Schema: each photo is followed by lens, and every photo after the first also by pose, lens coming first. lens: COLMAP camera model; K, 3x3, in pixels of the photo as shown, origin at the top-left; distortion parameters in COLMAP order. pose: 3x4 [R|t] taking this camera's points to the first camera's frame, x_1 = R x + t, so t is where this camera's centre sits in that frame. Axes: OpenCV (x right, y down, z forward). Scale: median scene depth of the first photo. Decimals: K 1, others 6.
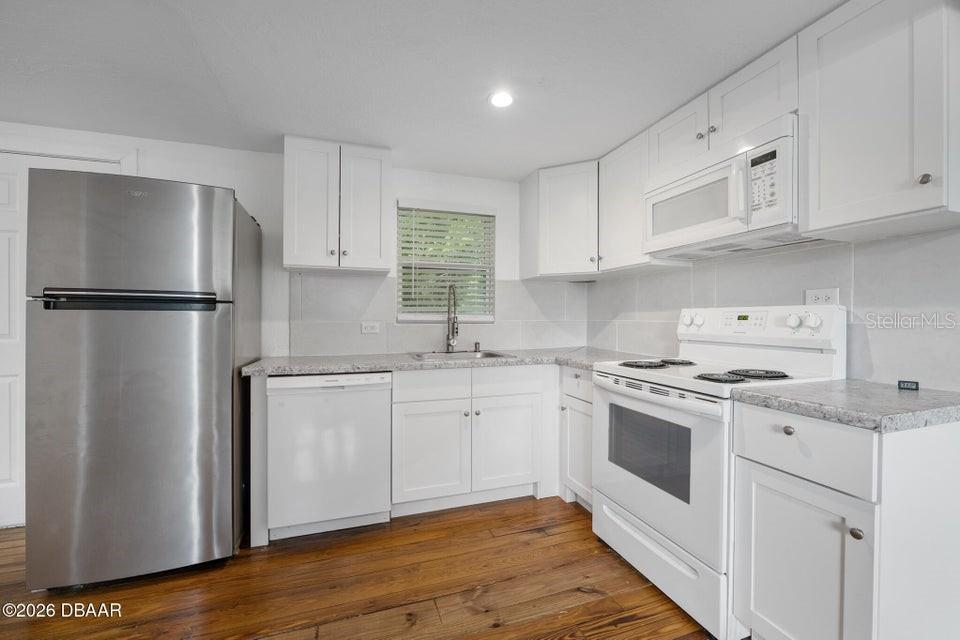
lens RADIAL K [[391.5, 0, 485.4], [0, 391.5, 315.9], [0, 0, 1]] dist [-0.004097, 0.000657]
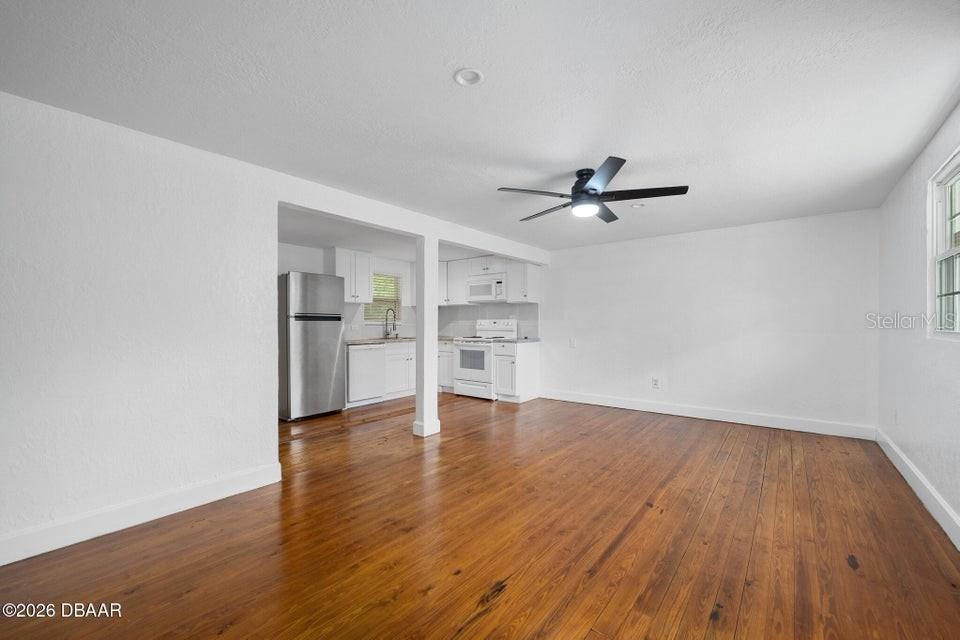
lens RADIAL K [[391.5, 0, 475.2], [0, 391.5, 322.7], [0, 0, 1]] dist [-0.004097, 0.000657]
pose [[0.851305, -0.002533, 0.524664, -1.347299], [0.002786, 0.999996, 0.000308, 0.002668], [-0.524663, 0.001200, 0.851309, -1.918275]]
